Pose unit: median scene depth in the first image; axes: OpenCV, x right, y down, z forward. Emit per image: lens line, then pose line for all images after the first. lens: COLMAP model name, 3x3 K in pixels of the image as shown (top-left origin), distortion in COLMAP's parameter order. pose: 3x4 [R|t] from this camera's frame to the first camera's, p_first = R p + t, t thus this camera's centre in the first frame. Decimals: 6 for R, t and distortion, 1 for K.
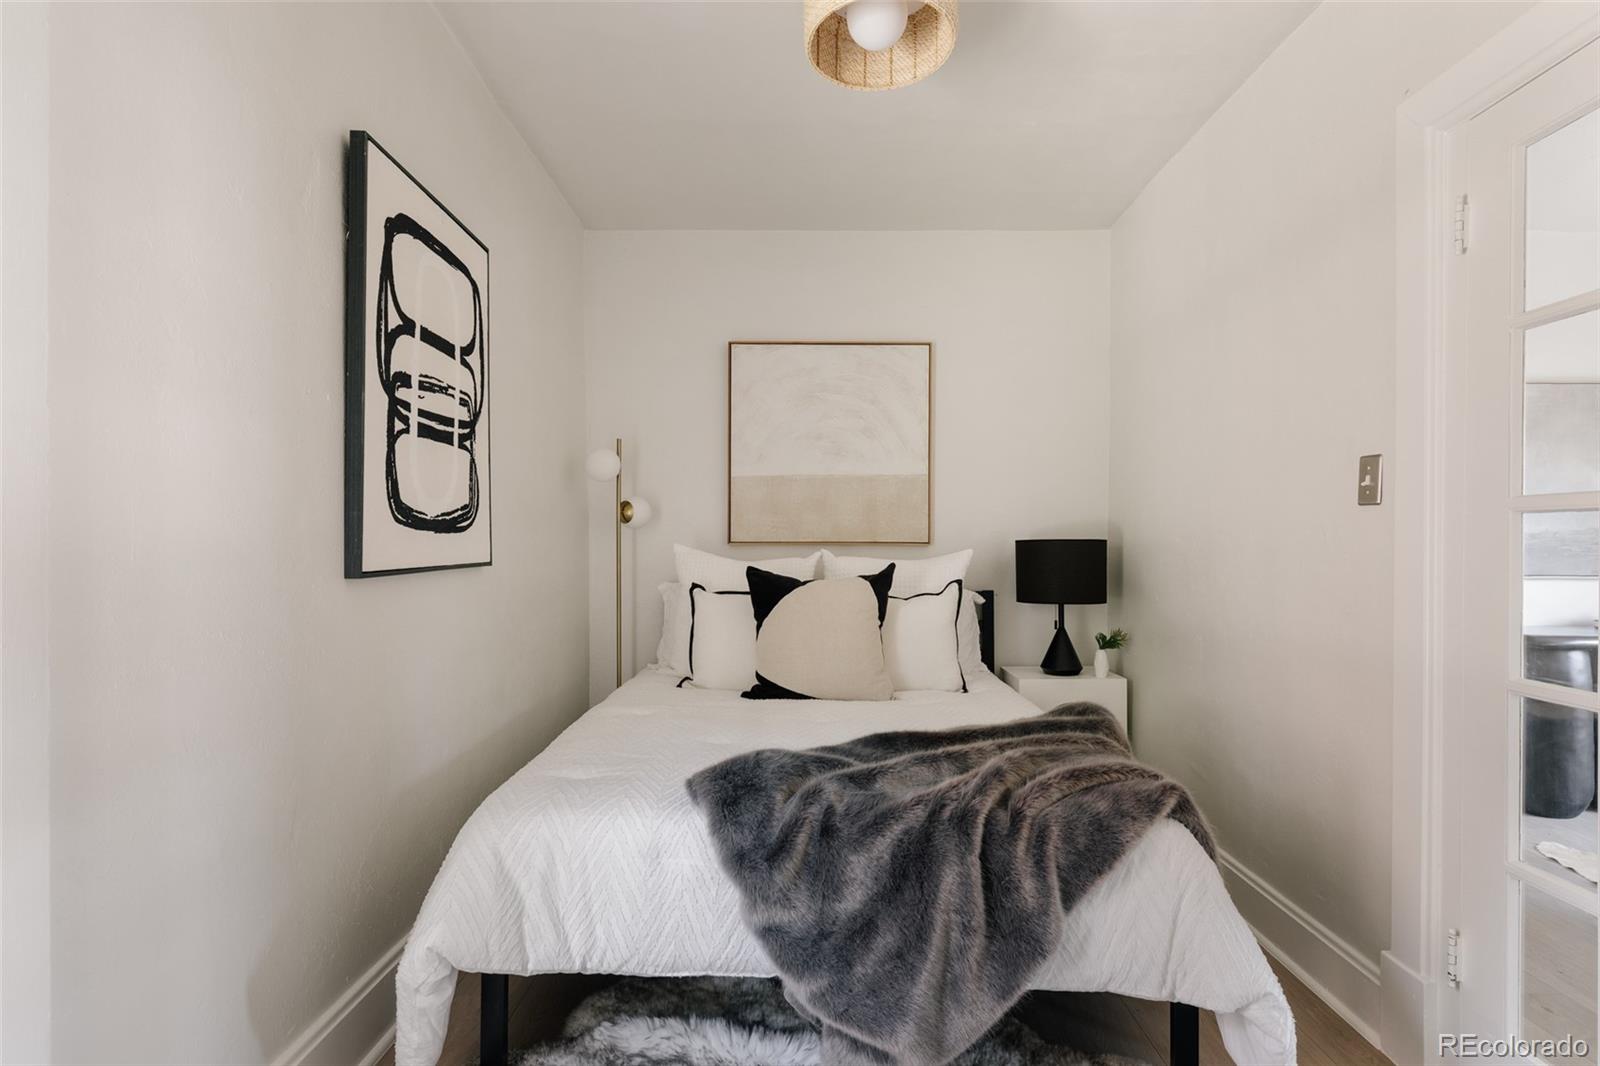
lens RADIAL K [[816.6, 0, 794.6], [0, 816.6, 541.4], [0, 0, 1]] dist [-0.002296, 0.000025]
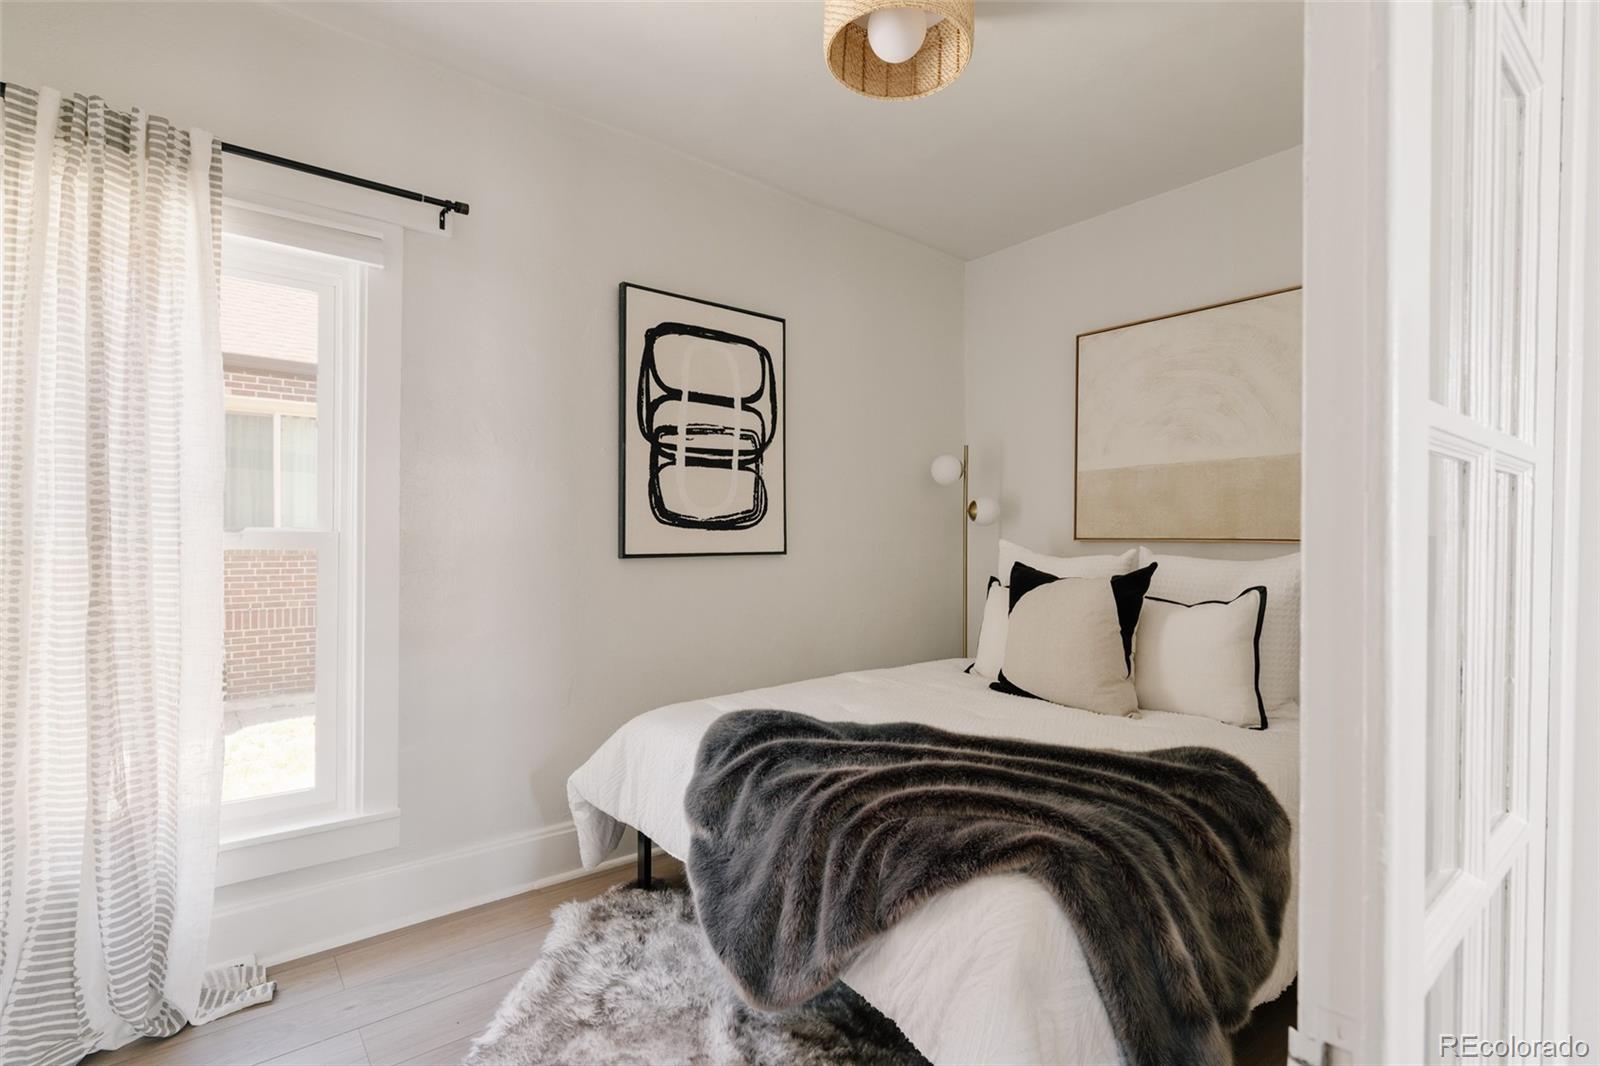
lens RADIAL K [[758.8, 0, 797.9], [0, 758.8, 542.6], [0, 0, 1]] dist [0.001535, 0.000149]
pose [[0.620613, 0.007491, -0.784081, 0.673867], [-0.004299, 0.999972, 0.006150, 0.002688], [0.784105, -0.000446, 0.620627, 0.260941]]
